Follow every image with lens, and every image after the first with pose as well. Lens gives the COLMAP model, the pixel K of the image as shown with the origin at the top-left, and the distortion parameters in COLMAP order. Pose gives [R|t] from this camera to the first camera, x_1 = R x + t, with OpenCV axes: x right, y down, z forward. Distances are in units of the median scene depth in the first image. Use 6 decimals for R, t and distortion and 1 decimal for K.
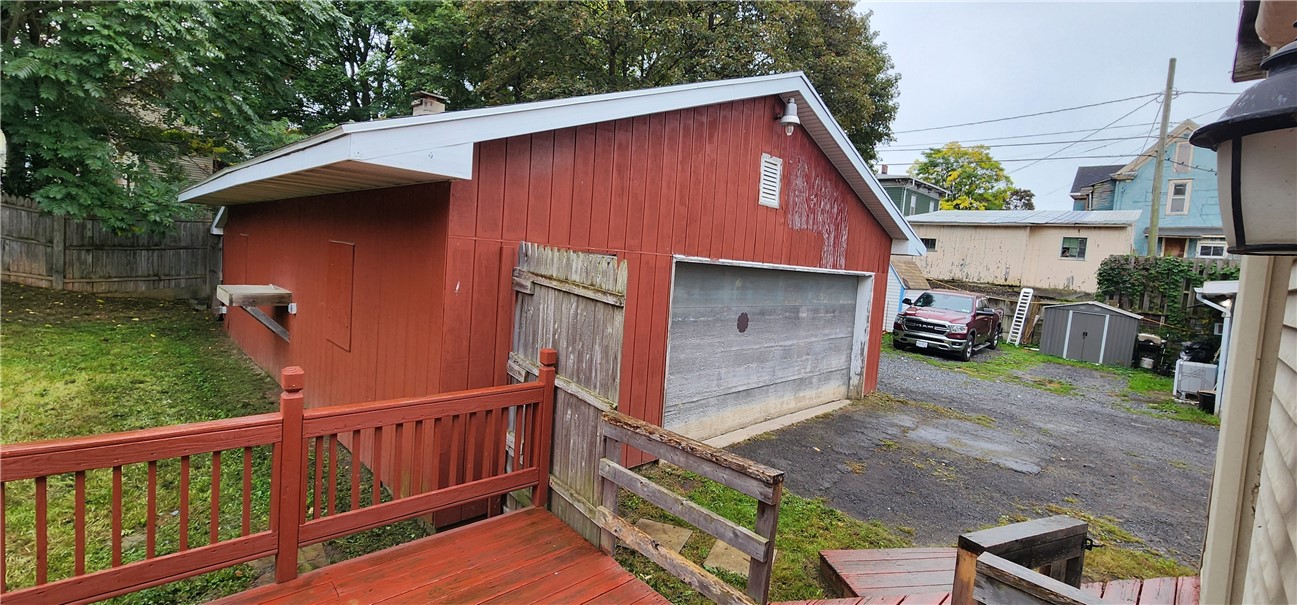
lens RADIAL K [[541.6, 0, 651.6], [0, 541.6, 295.6], [0, 0, 1]] dist [0.010902, -0.000003]
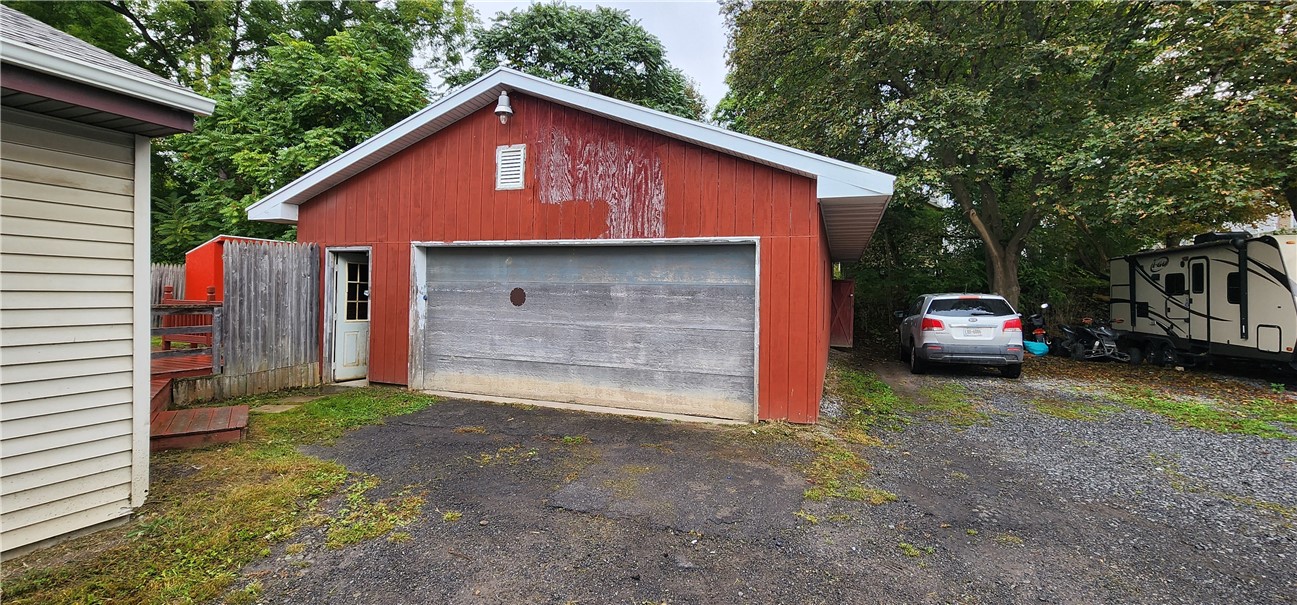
lens RADIAL K [[541.6, 0, 651.6], [0, 541.6, 295.6], [0, 0, 1]] dist [0.010902, -0.000003]
pose [[0.405000, -0.062145, -0.912202, 1.316756], [-0.051417, 0.994561, -0.090584, 0.136195], [0.912870, 0.083590, 0.399602, 0.825529]]
